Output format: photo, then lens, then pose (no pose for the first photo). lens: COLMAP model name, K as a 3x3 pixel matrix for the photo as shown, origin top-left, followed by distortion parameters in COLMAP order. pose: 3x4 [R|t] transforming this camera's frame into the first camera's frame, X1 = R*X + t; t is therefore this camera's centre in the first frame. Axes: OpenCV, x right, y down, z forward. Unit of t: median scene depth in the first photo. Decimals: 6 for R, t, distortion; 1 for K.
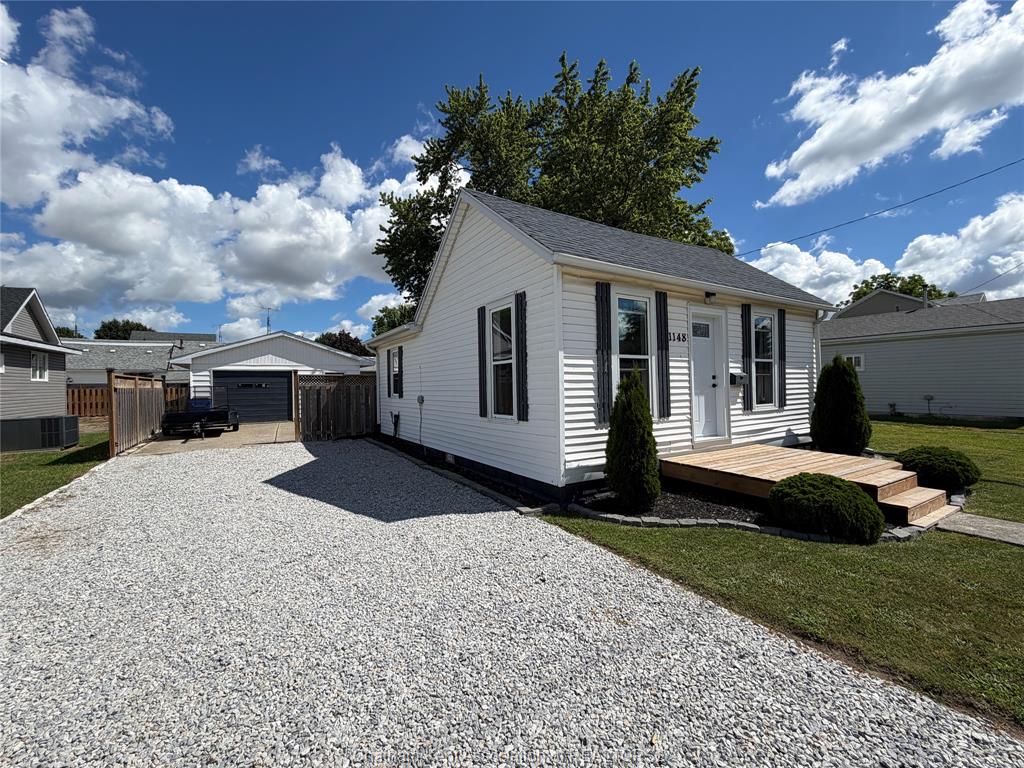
lens RADIAL K [[411.2, 0, 512.7], [0, 411.2, 384.7], [0, 0, 1]] dist [0.012909, 0.000568]
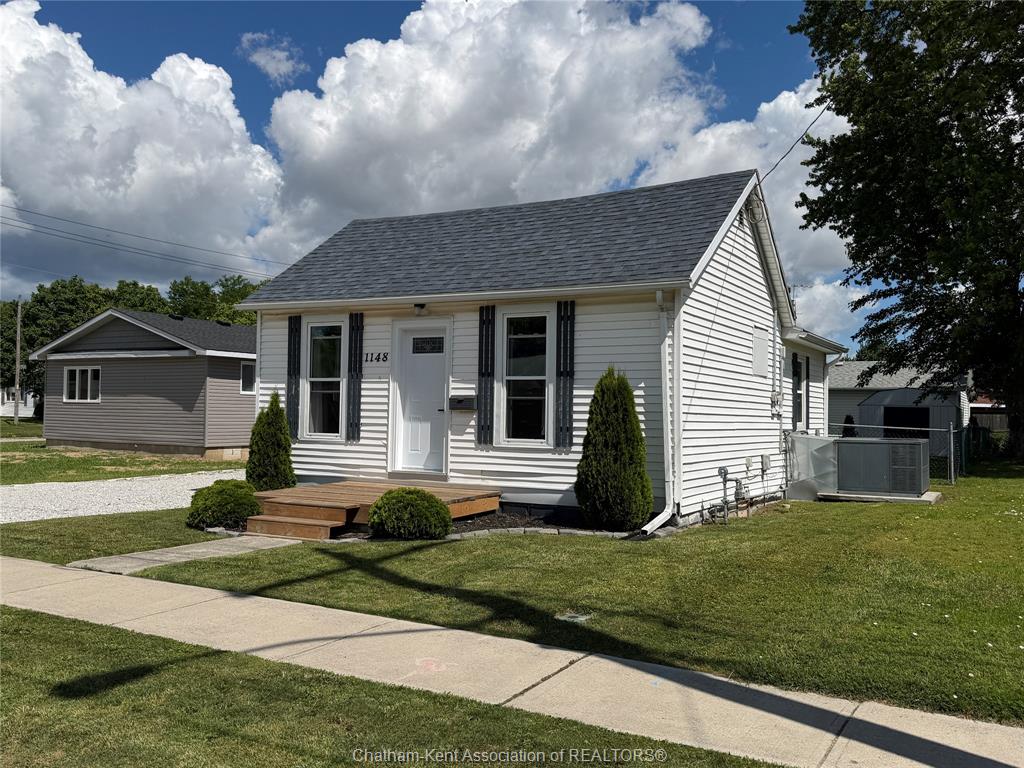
lens RADIAL K [[909.6, 0, 507.9], [0, 909.6, 382.5], [0, 0, 1]] dist [0.105771, -0.007790]
pose [[0.487886, -0.006675, -0.872882, 2.343144], [-0.025232, 0.999445, -0.021745, -0.019101], [0.872543, 0.032634, 0.487447, 0.238661]]
